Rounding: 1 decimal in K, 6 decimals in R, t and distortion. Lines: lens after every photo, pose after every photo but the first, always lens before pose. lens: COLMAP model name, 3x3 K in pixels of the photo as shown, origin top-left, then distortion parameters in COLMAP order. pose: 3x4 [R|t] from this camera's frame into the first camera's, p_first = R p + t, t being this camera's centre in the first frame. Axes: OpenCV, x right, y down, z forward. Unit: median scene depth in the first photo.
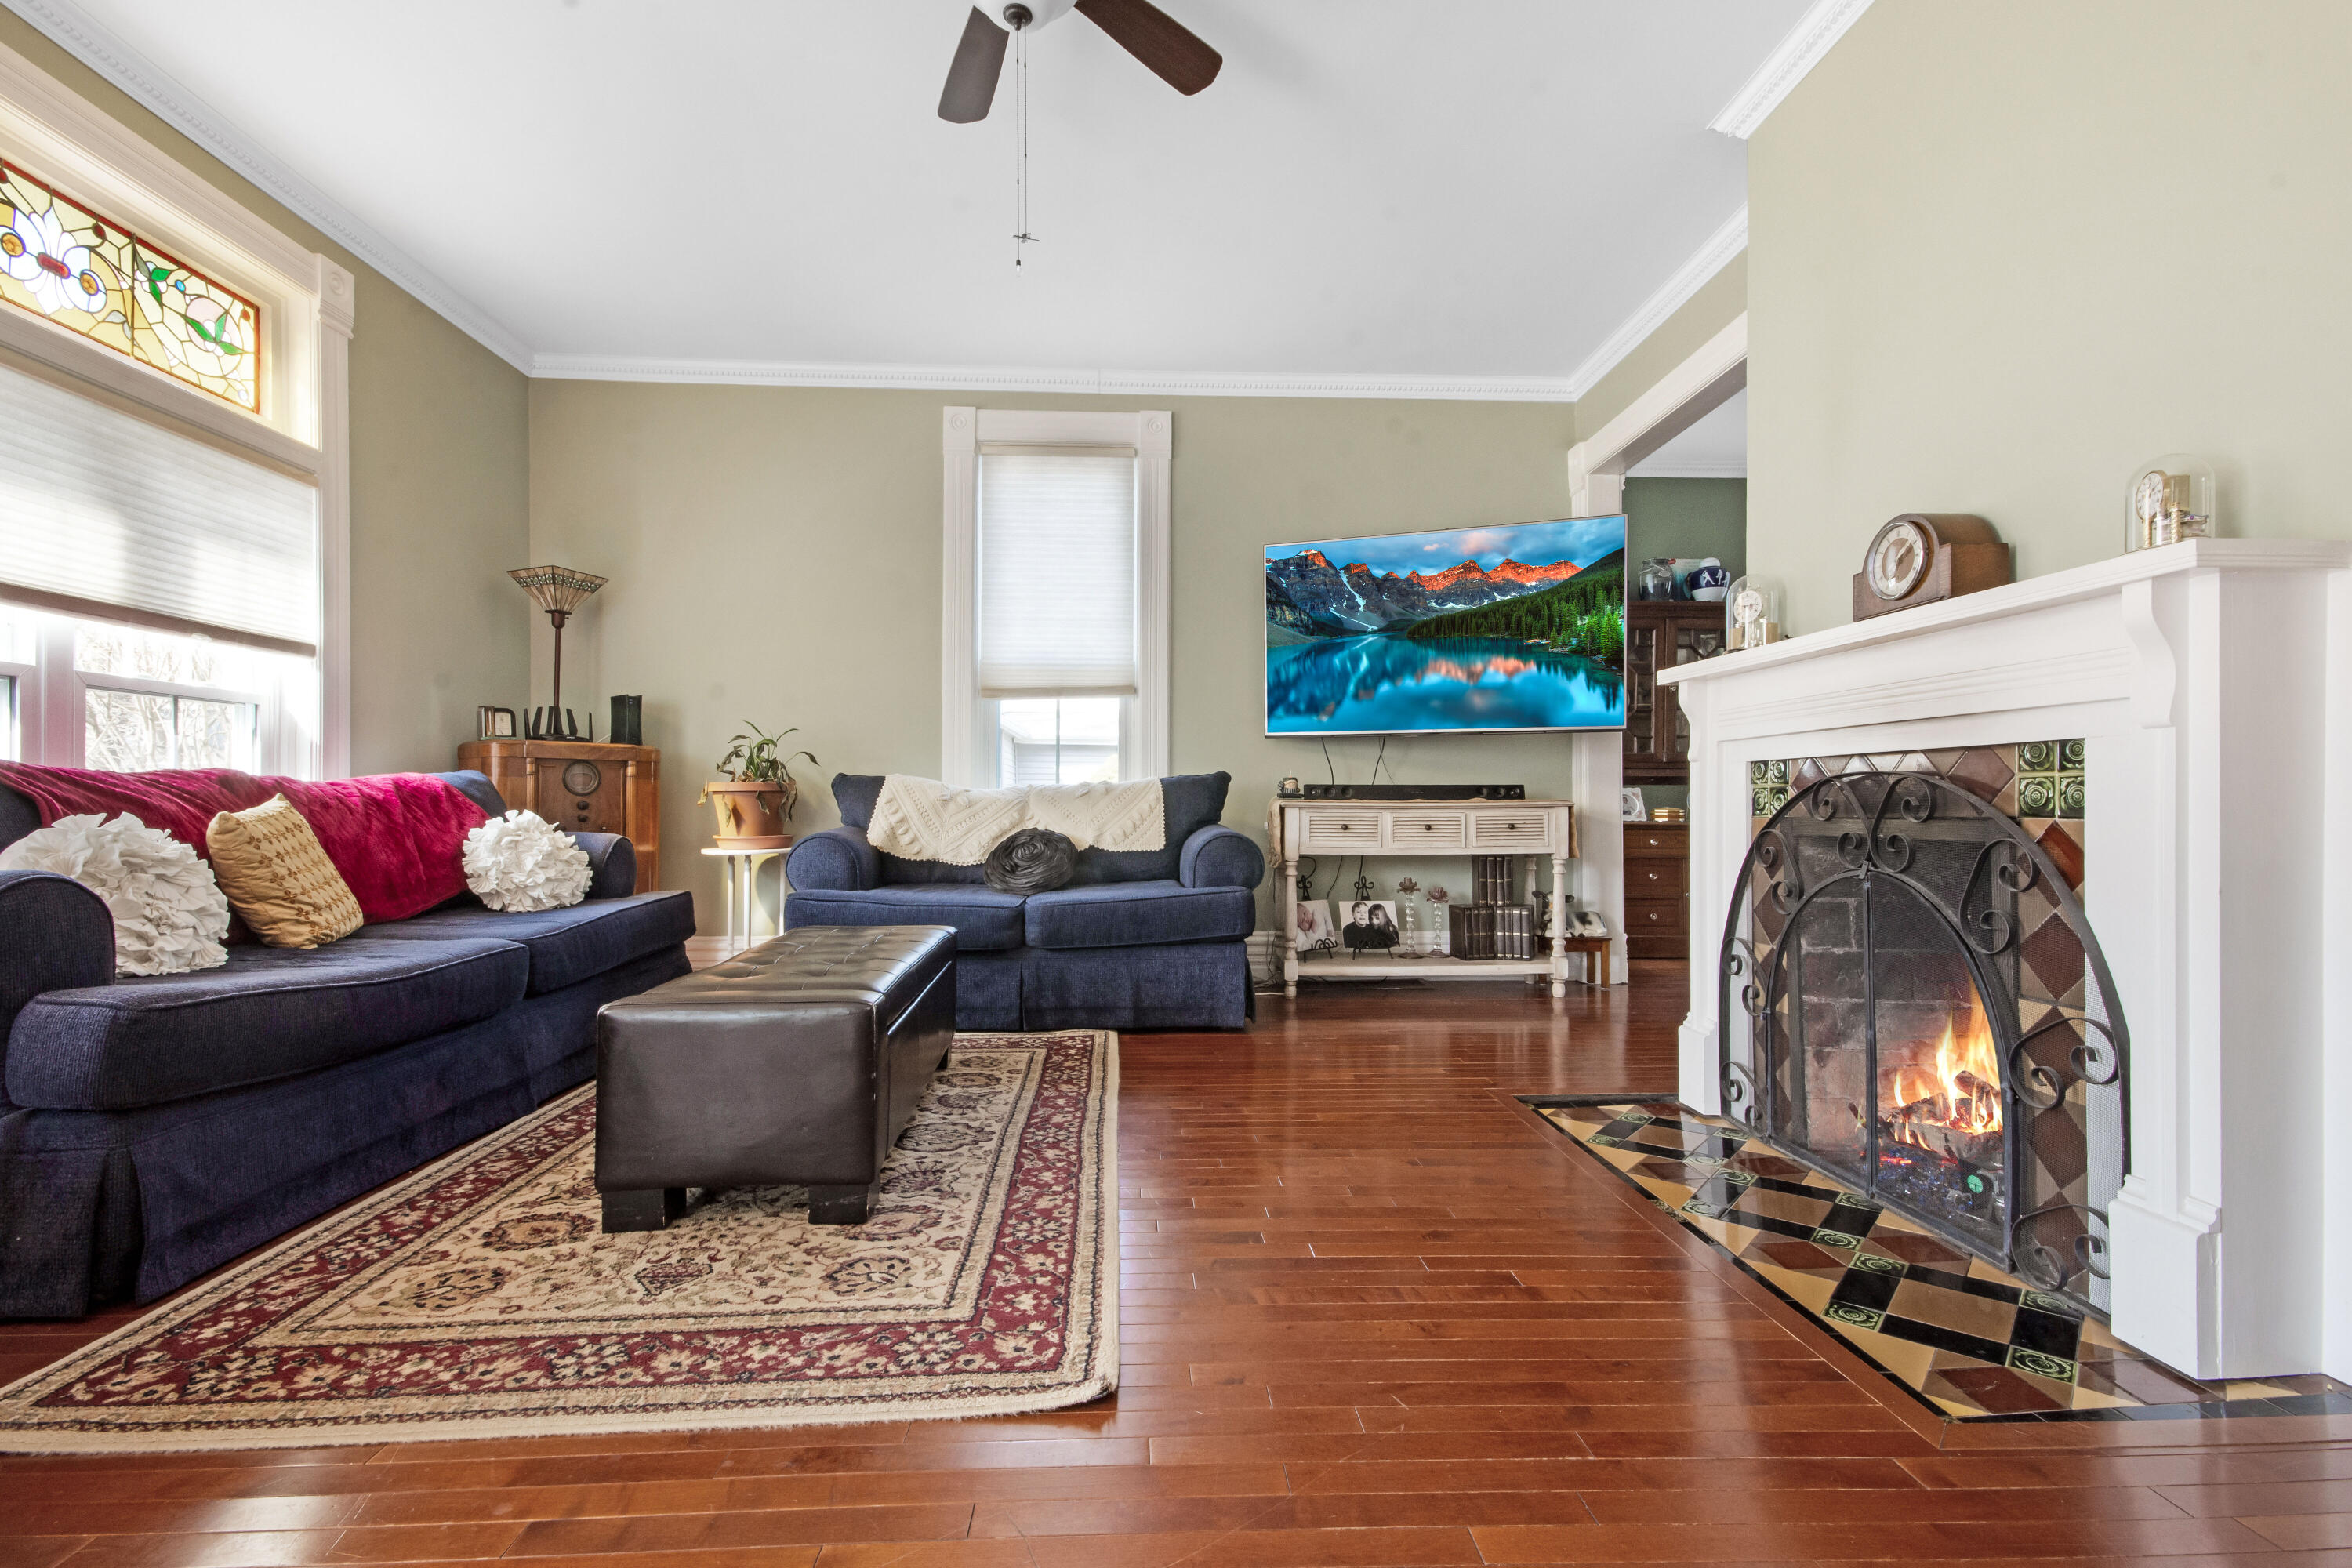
lens RADIAL K [[1008.1, 0, 1176.0], [0, 1008.1, 784.0], [0, 0, 1]] dist [0.037813, -0.010237]
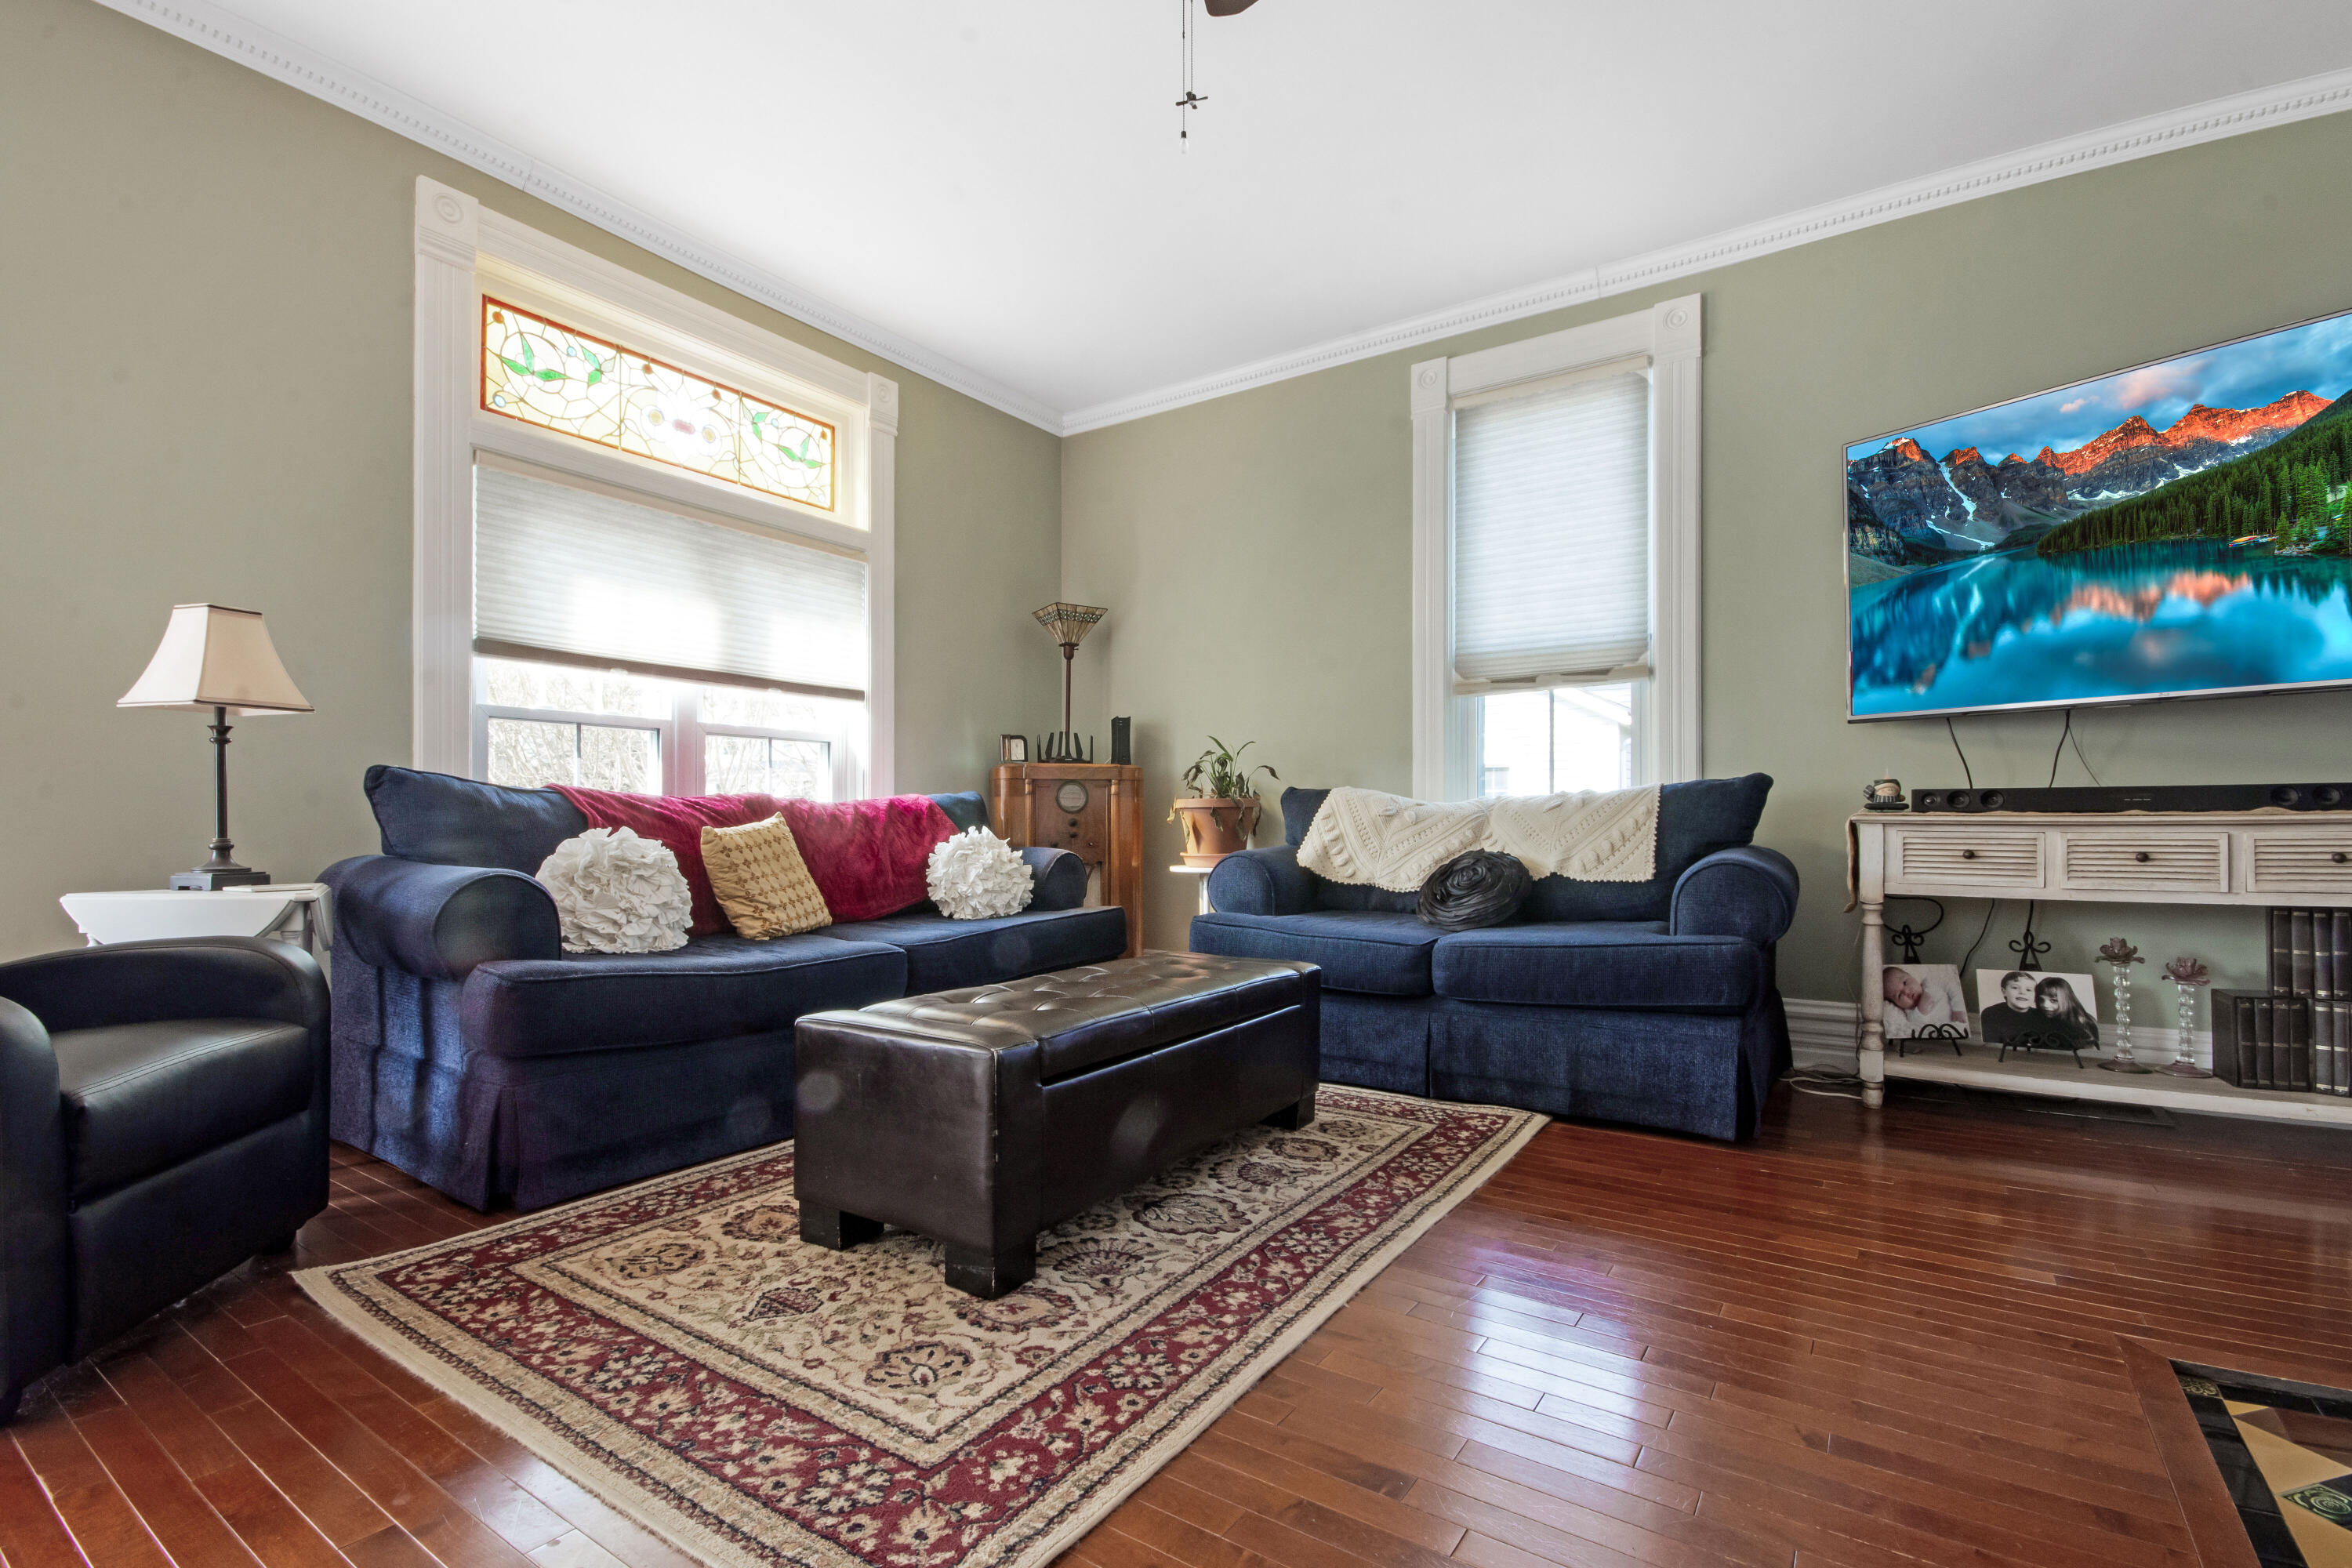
lens RADIAL K [[1053.0, 0, 1171.4], [0, 1053.0, 808.7], [0, 0, 1]] dist [-0.004392, 0.000511]
pose [[0.806248, -0.009573, -0.591500, 0.201515], [0.013737, 0.999902, 0.002541, 0.006587], [0.591418, -0.010174, 0.806301, 0.211456]]
